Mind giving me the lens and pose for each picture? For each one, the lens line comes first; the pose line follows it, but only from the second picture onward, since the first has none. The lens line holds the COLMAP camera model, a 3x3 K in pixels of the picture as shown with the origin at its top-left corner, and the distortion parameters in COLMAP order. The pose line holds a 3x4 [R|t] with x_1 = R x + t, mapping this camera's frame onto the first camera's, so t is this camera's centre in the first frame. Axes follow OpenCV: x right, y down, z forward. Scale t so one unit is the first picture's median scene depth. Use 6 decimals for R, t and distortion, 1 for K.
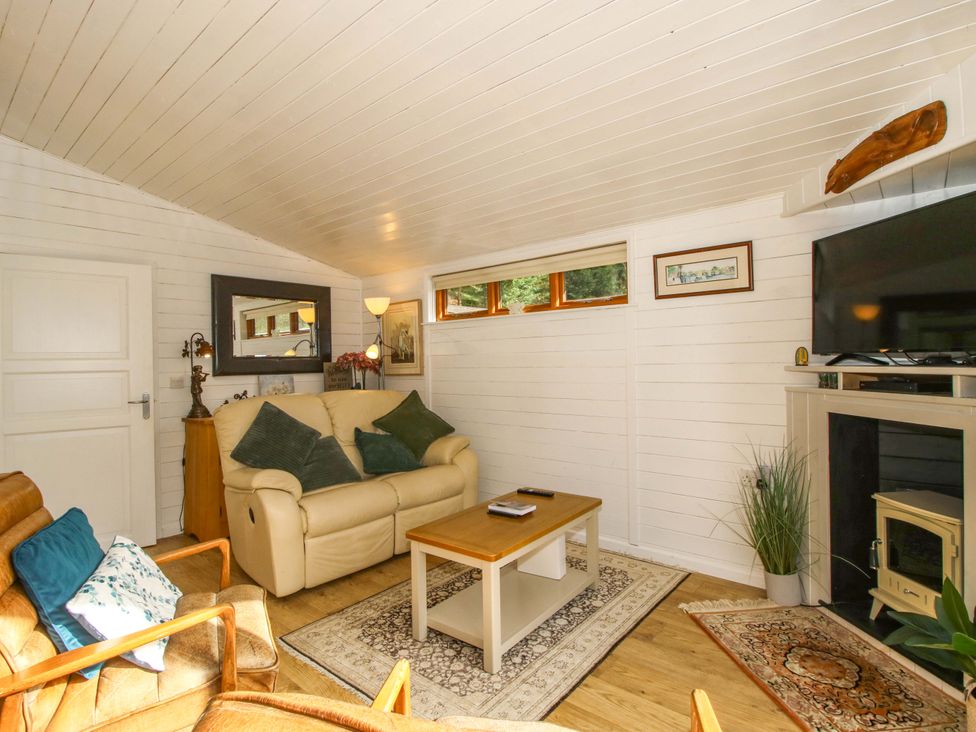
lens RADIAL K [[511.3, 0, 486.3], [0, 511.3, 358.6], [0, 0, 1]] dist [0.002933, -0.013230]
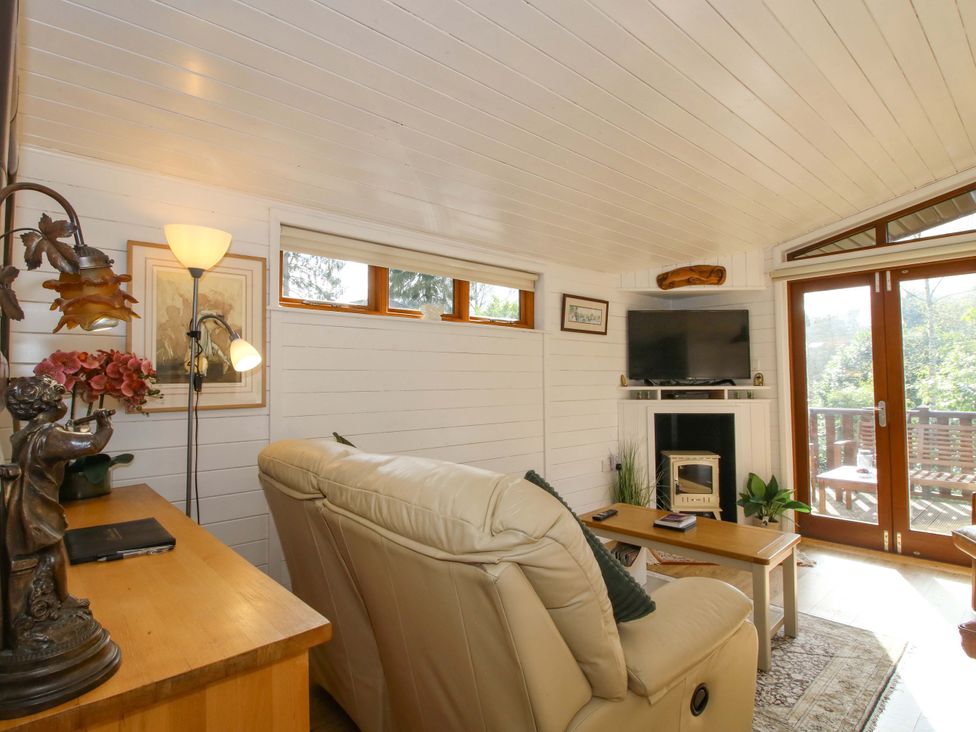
lens RADIAL K [[511.3, 0, 497.6], [0, 511.3, 359.5], [0, 0, 1]] dist [0.002933, -0.013230]
pose [[0.128106, 0.057106, 0.990115, -1.058095], [-0.002783, 0.998358, -0.057221, 0.023234], [-0.991757, 0.004575, 0.128054, 1.236316]]
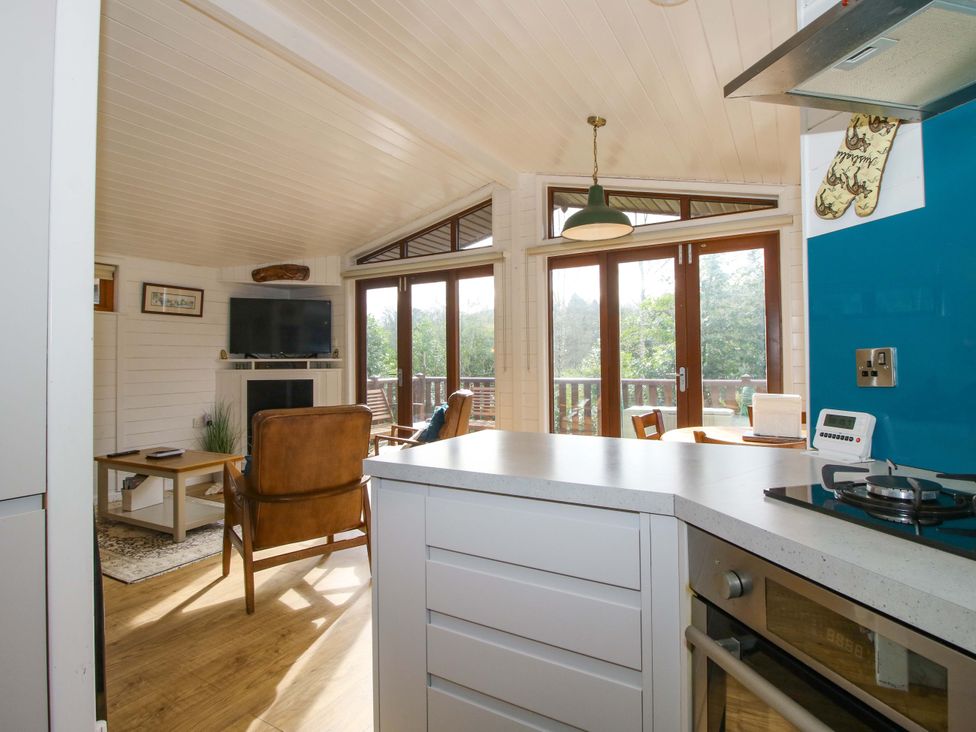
lens RADIAL K [[511.3, 0, 490.0], [0, 511.3, 350.6], [0, 0, 1]] dist [0.002933, -0.013230]
pose [[-0.191472, 0.038425, 0.980746, -1.575358], [0.005906, 0.999260, -0.037998, 0.064806], [-0.981480, -0.001484, -0.191557, 0.385963]]
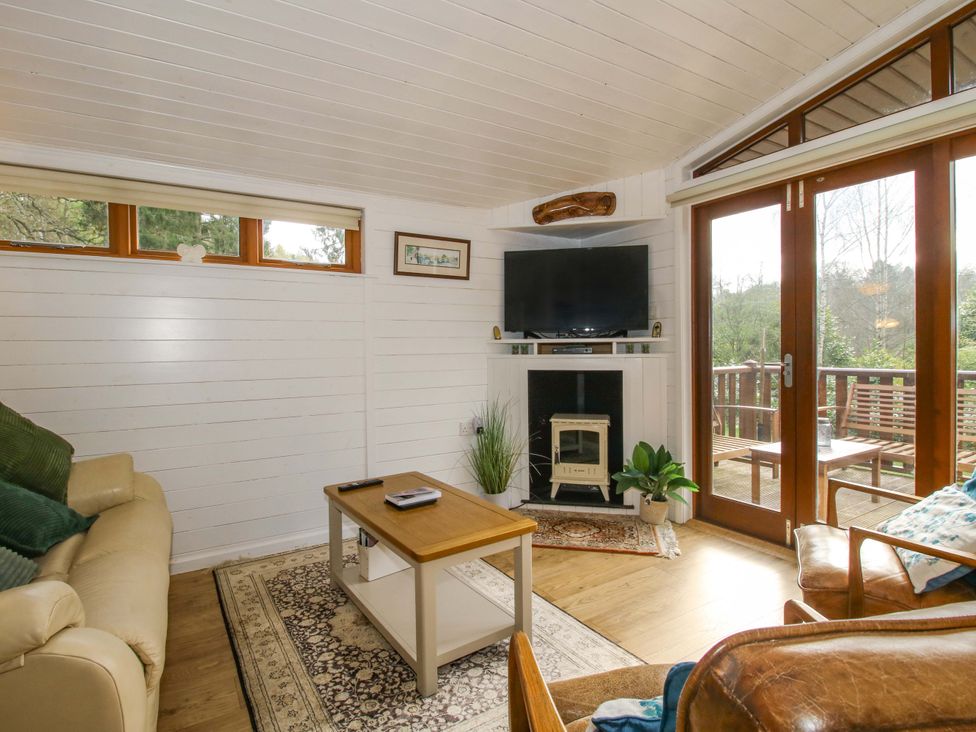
lens RADIAL K [[511.3, 0, 486.2], [0, 511.3, 351.8], [0, 0, 1]] dist [0.002933, -0.013230]
pose [[0.300118, 0.000881, 0.953902, -0.741033], [0.000374, 0.999999, -0.001042, 0.051122], [-0.953902, 0.000670, 0.300117, 0.638272]]
